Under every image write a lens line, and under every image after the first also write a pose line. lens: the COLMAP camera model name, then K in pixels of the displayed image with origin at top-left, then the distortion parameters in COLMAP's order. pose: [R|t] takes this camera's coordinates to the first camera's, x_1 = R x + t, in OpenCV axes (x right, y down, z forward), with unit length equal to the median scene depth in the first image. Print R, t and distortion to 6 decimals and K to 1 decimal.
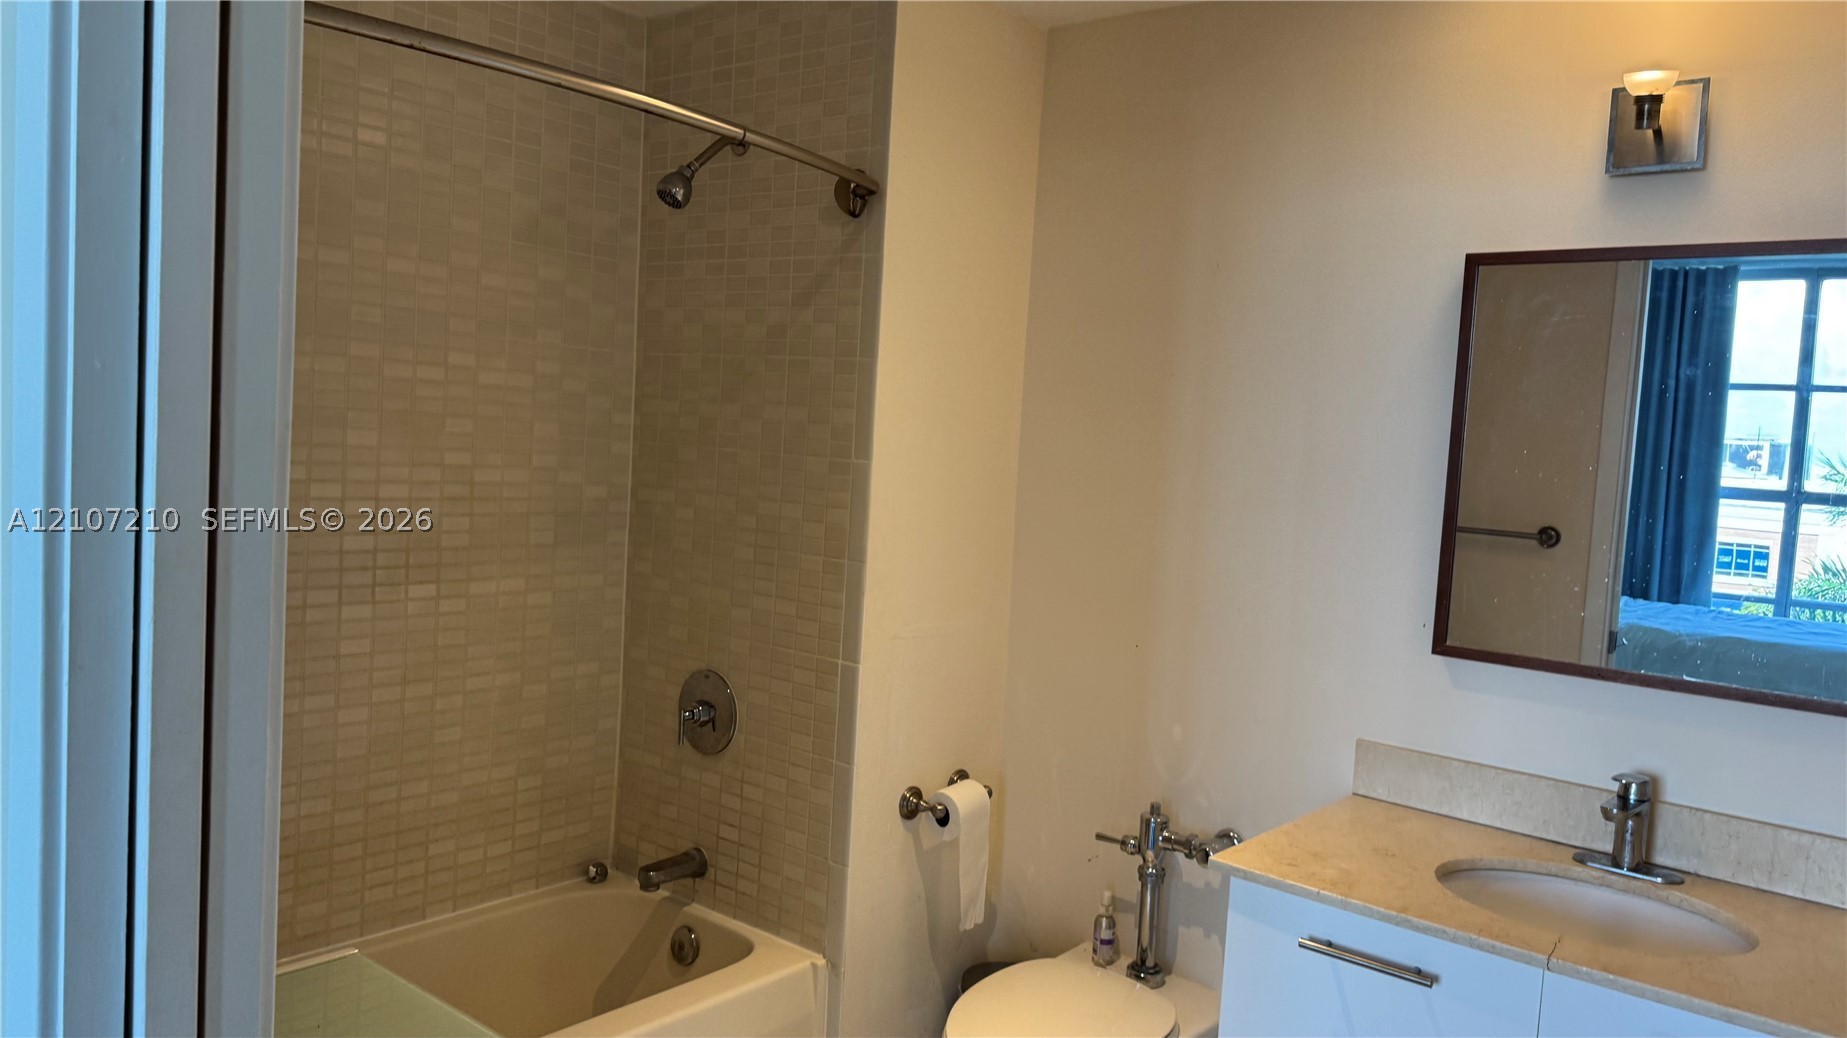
lens RADIAL K [[1326.0, 0, 923.5], [0, 1326.0, 519.0], [0, 0, 1]] dist [0.086397, -0.130283]
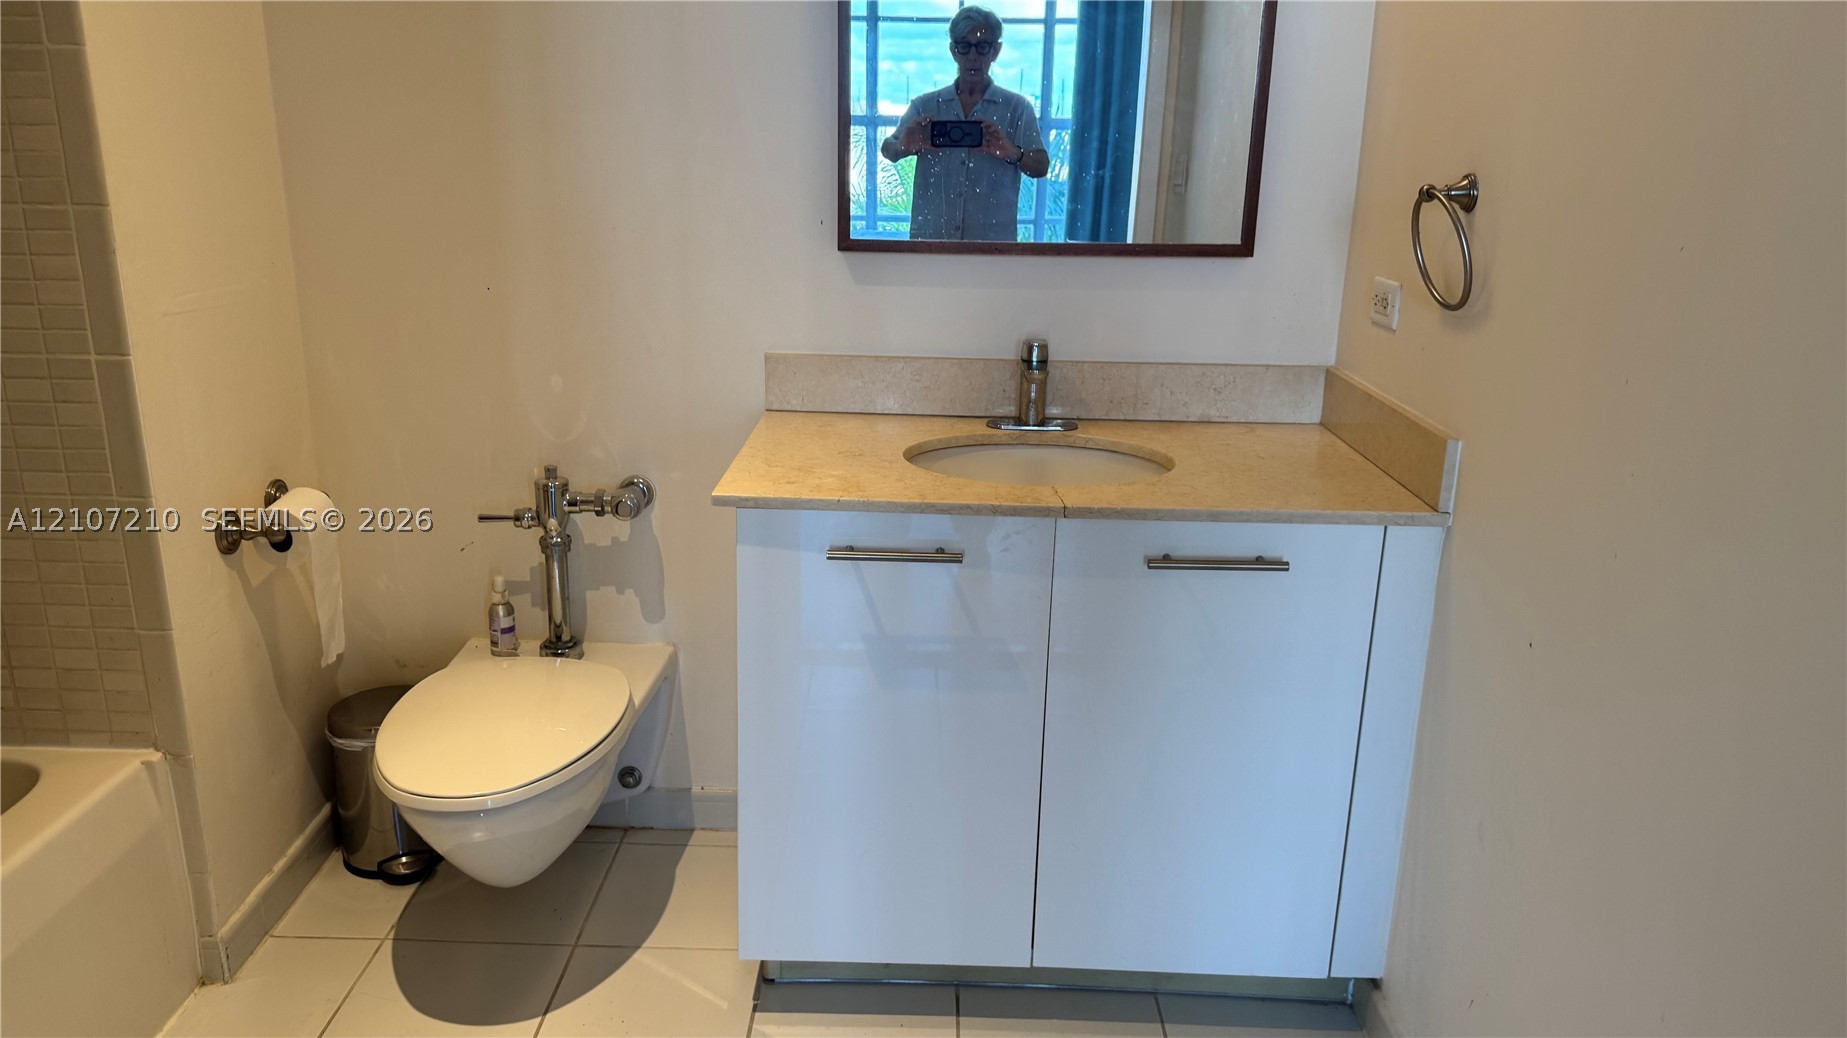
lens RADIAL K [[1307.4, 0, 922.9], [0, 1307.4, 557.0], [0, 0, 1]] dist [0.004359, 0.001705]
pose [[0.757559, -0.236827, 0.608291, -0.176402], [0.064674, 0.954511, 0.291078, 0.035352], [-0.649555, -0.181168, 0.738415, 0.192010]]
